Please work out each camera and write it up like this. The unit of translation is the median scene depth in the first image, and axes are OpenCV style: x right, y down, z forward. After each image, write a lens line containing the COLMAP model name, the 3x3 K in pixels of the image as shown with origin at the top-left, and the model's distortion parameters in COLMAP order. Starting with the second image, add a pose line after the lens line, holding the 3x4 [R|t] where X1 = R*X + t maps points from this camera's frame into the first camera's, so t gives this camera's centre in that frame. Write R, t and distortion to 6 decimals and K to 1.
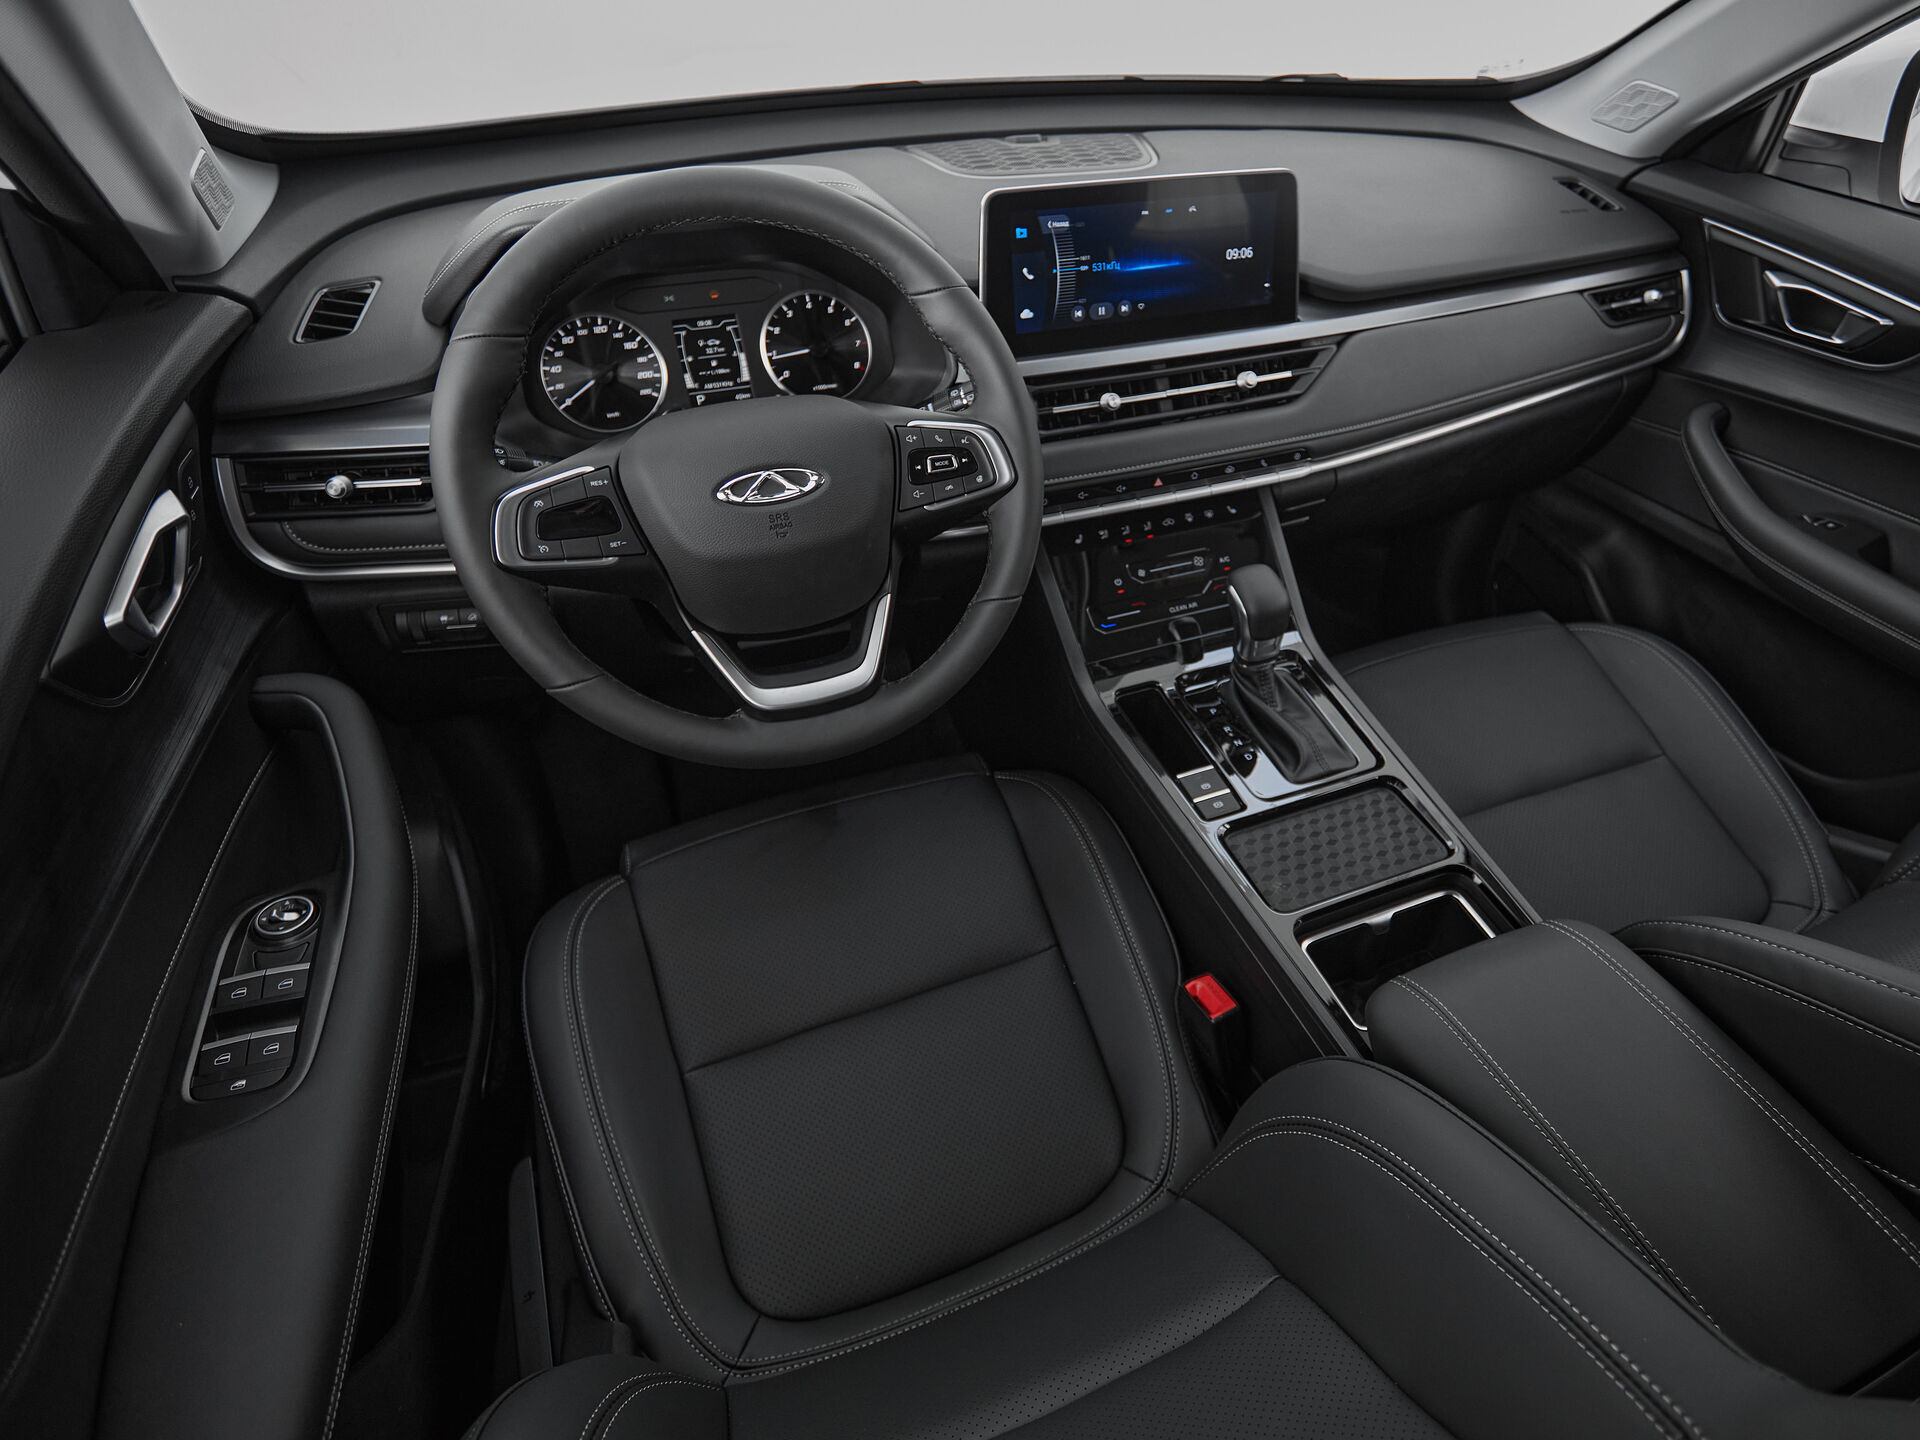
lens RADIAL K [[1072.0, 0, 1078.5], [0, 1072.0, 714.3], [0, 0, 1]] dist [-0.001546, -0.000606]
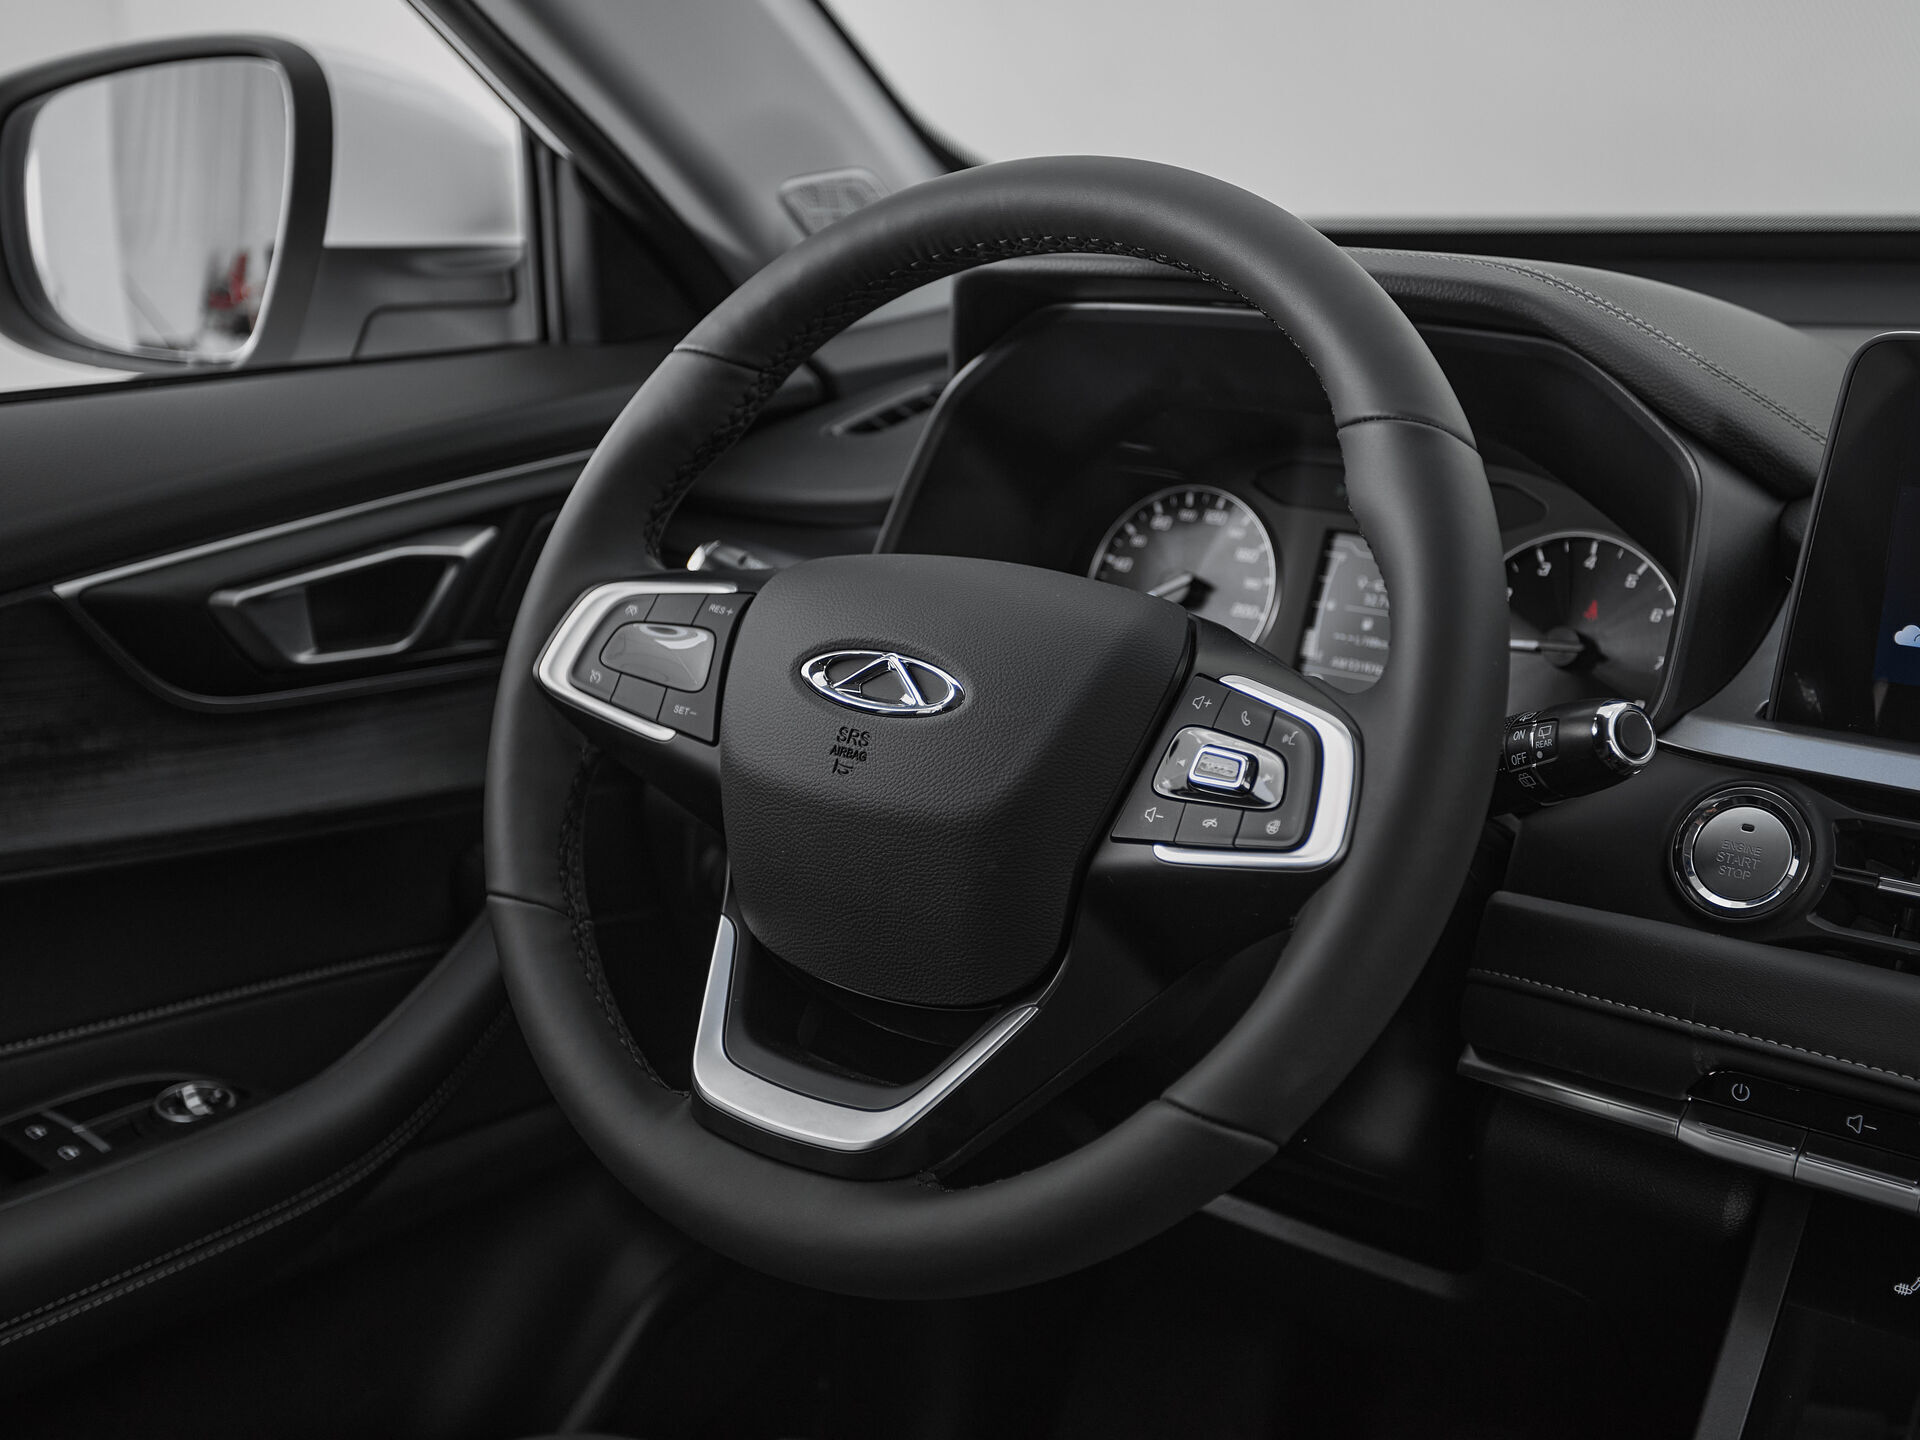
lens RADIAL K [[2443.3, 0, 928.0], [0, 2443.3, 683.3], [0, 0, 1]] dist [0.025432, 0.061453]
pose [[0.474406, 0.186150, -0.860400, 0.519067], [-0.546179, 0.828759, -0.121847, -0.062044], [0.690382, 0.527738, 0.494839, 0.328025]]
